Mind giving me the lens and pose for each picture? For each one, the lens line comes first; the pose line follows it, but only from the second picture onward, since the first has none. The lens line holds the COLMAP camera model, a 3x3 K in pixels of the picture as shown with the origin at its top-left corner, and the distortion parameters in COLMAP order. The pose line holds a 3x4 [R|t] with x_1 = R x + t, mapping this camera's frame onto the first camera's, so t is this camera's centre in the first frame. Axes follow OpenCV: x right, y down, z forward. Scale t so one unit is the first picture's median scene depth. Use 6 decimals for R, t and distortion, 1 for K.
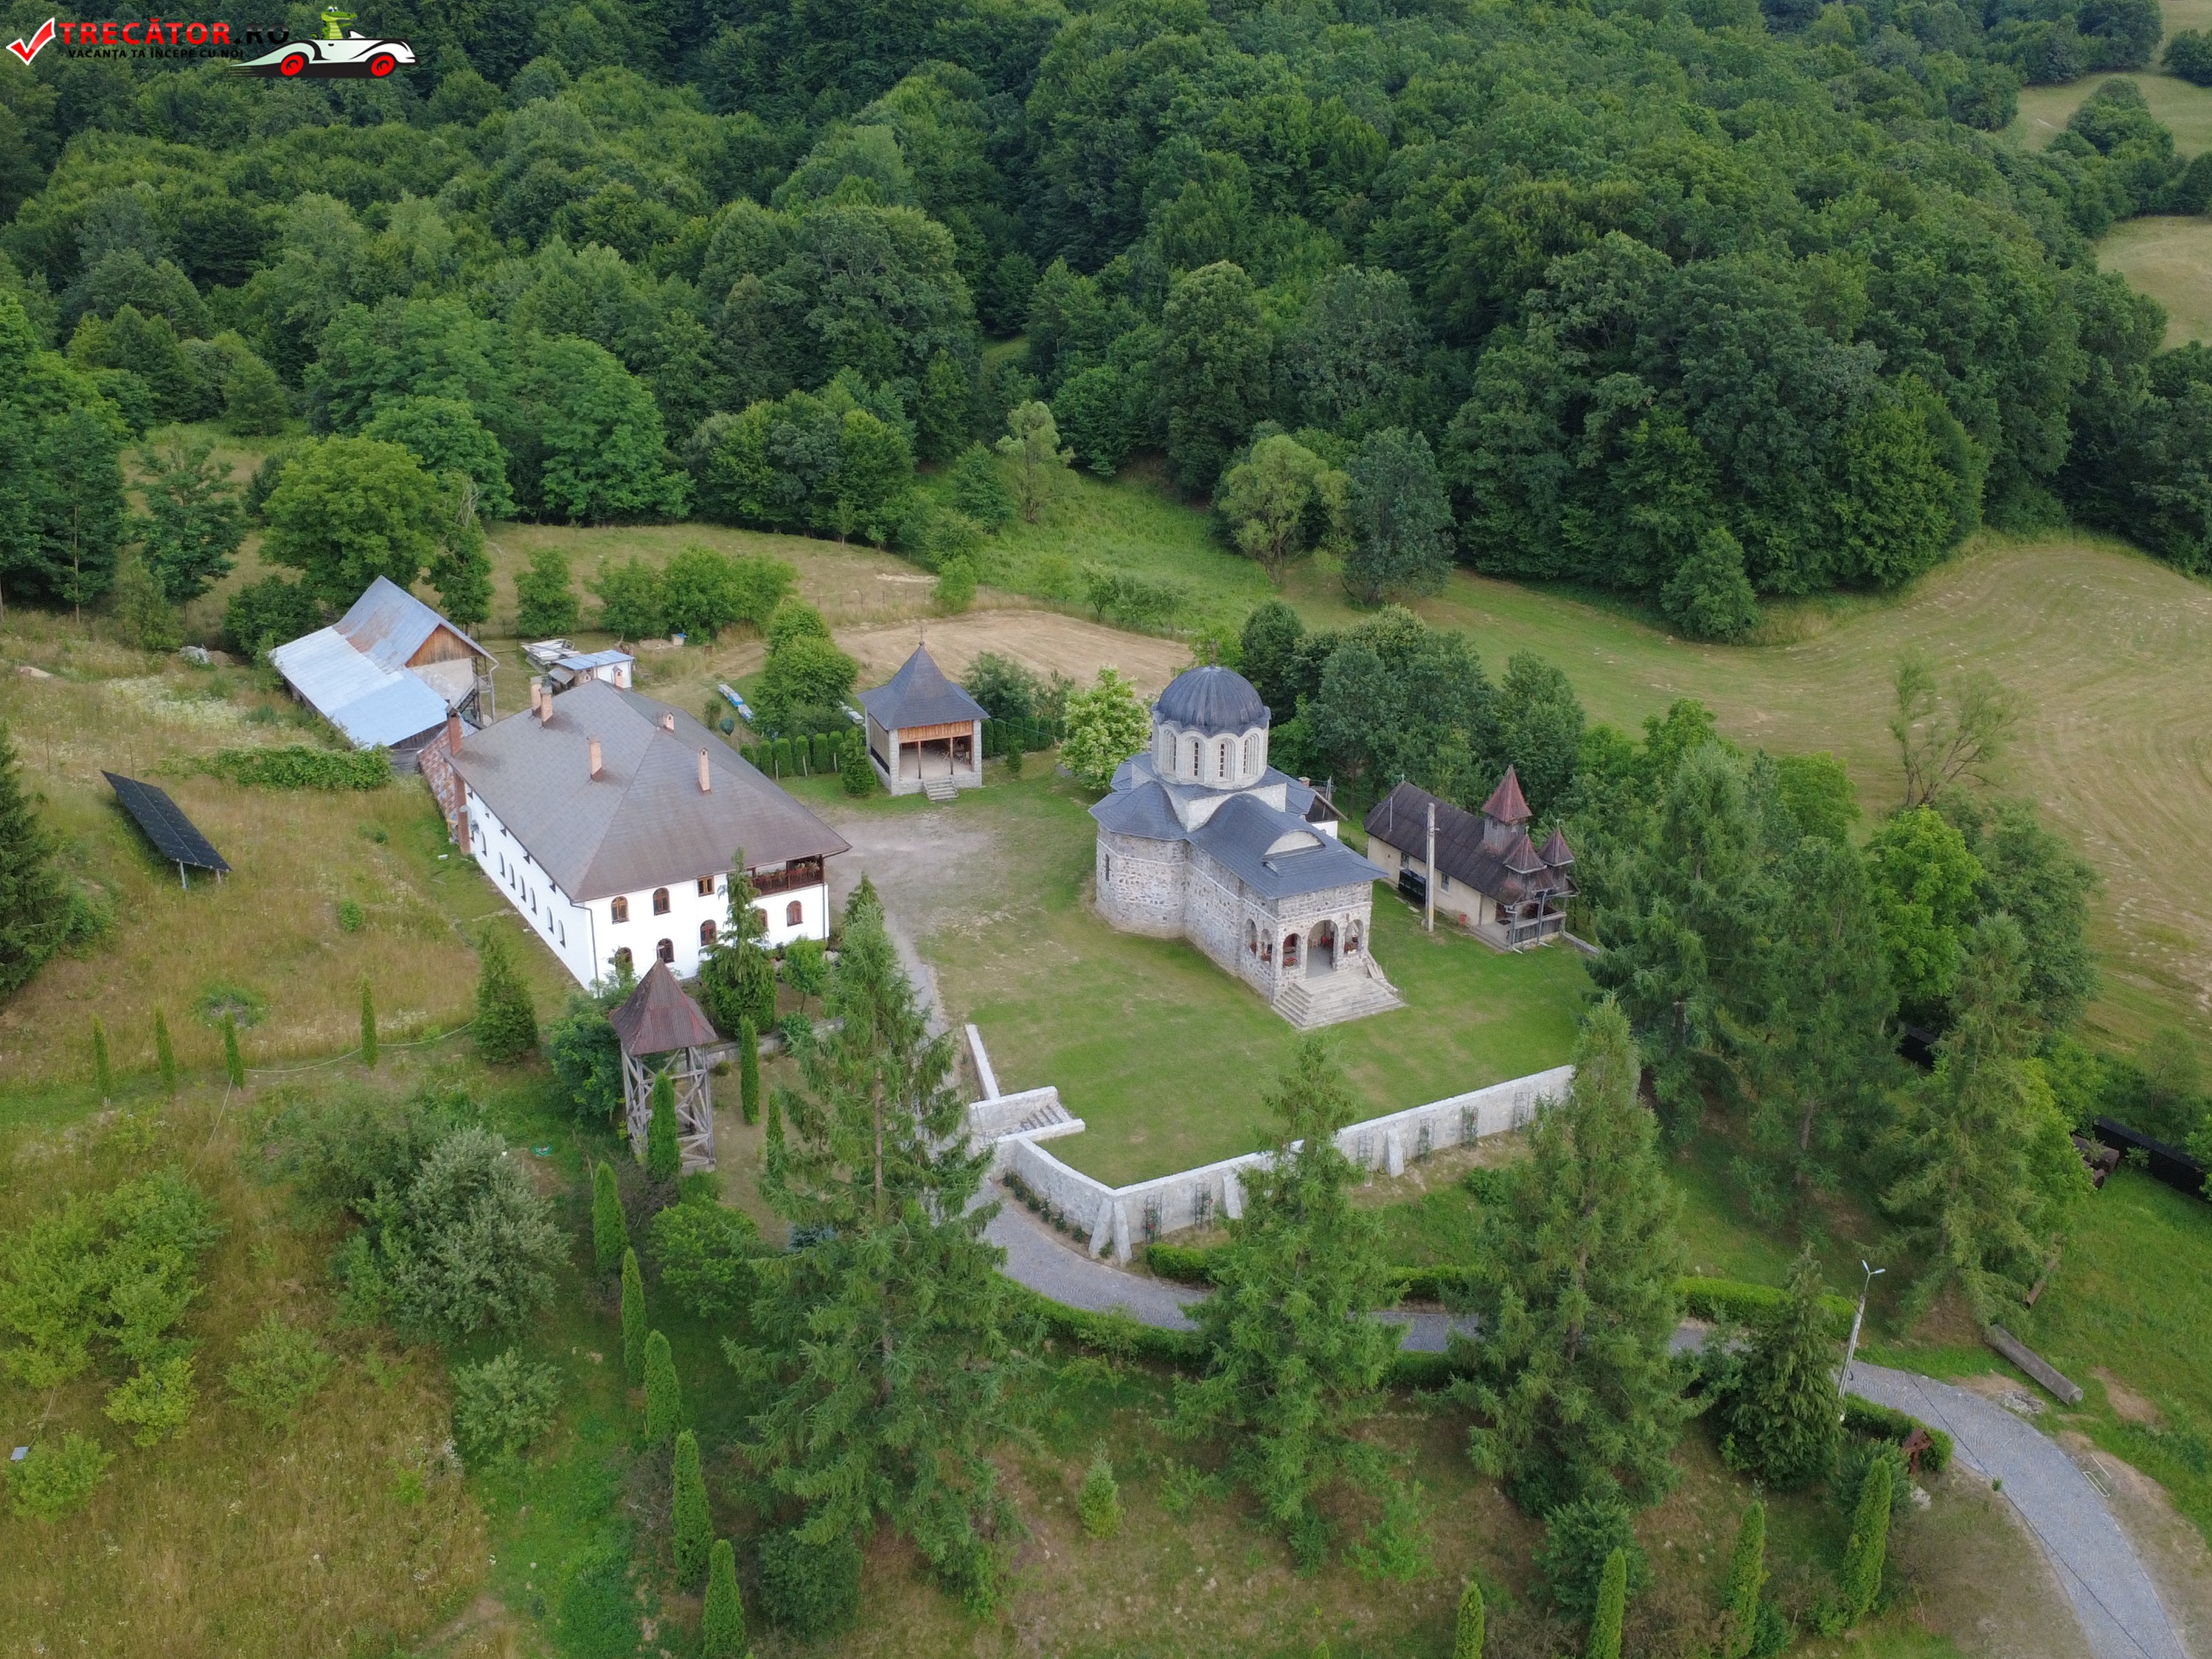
lens RADIAL K [[2116.2, 0, 1106.0], [0, 2116.2, 829.5], [0, 0, 1]] dist [-0.003948, 0.010123]
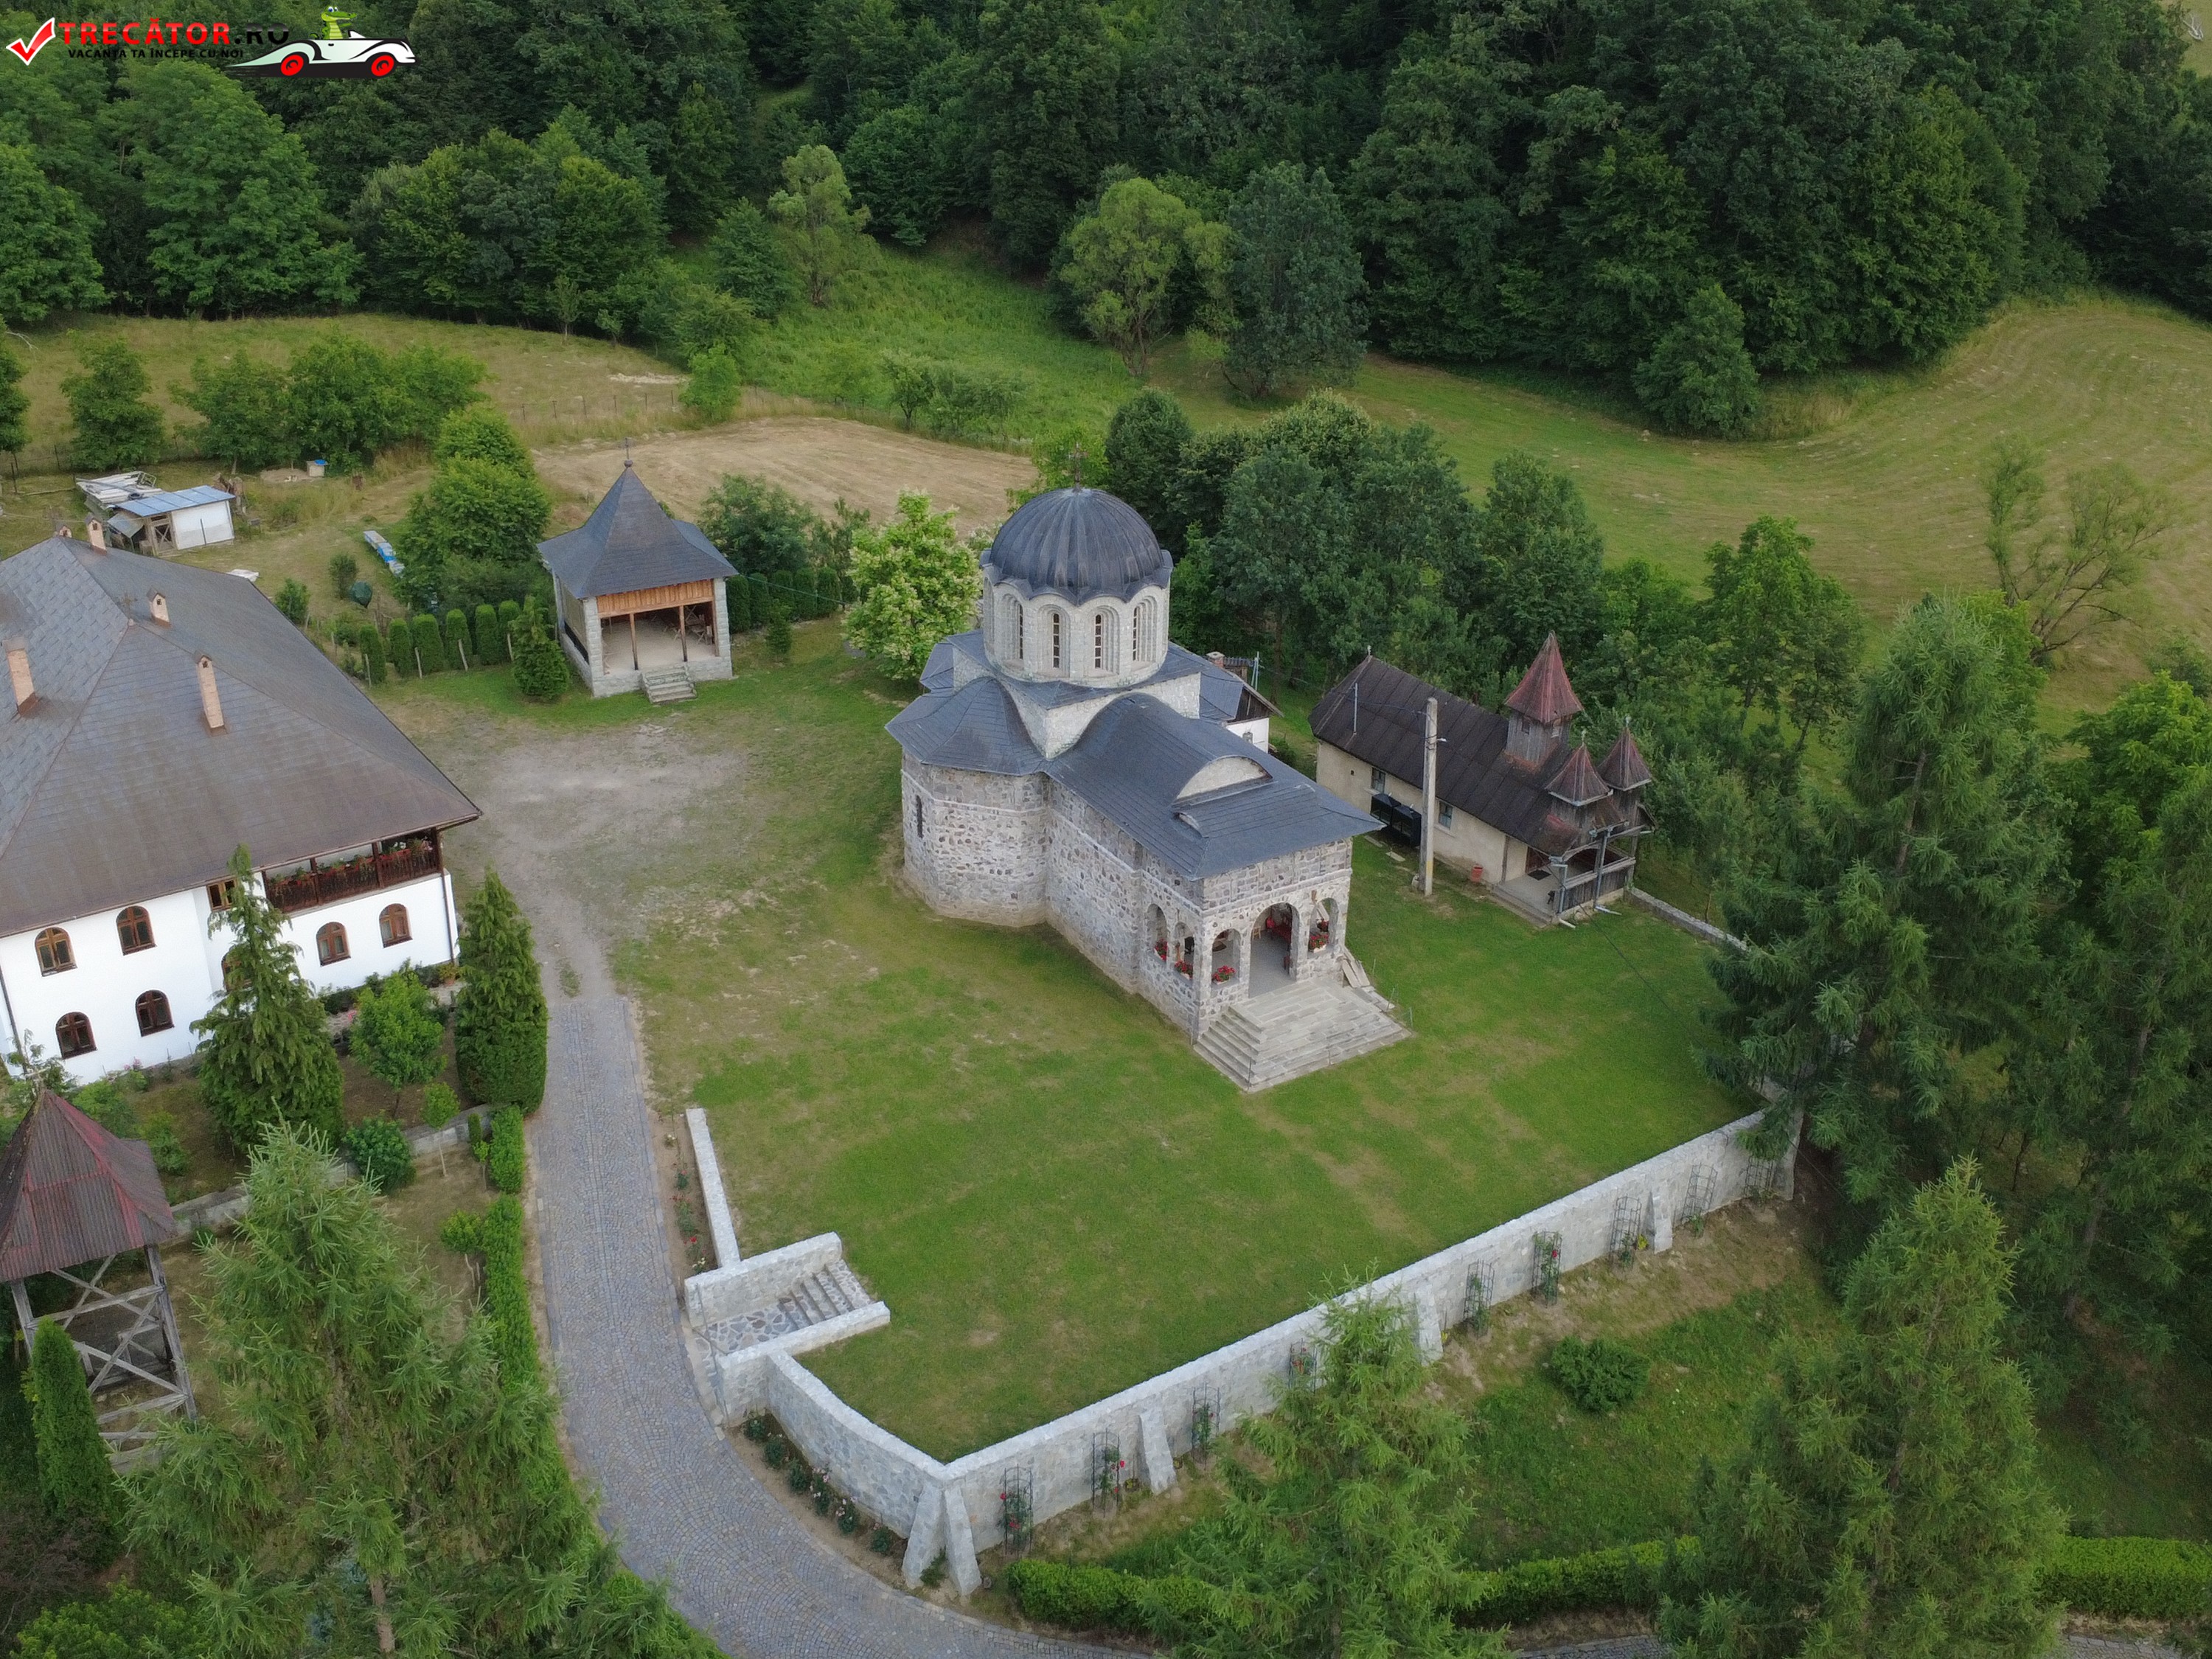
lens RADIAL K [[2116.2, 0, 1106.0], [0, 2116.2, 829.5], [0, 0, 1]] dist [-0.003948, 0.010123]
pose [[0.996522, -0.038602, 0.073847, 0.006378], [0.032205, 0.995781, 0.085928, -0.021080], [-0.076852, -0.083251, 0.993561, 0.259646]]
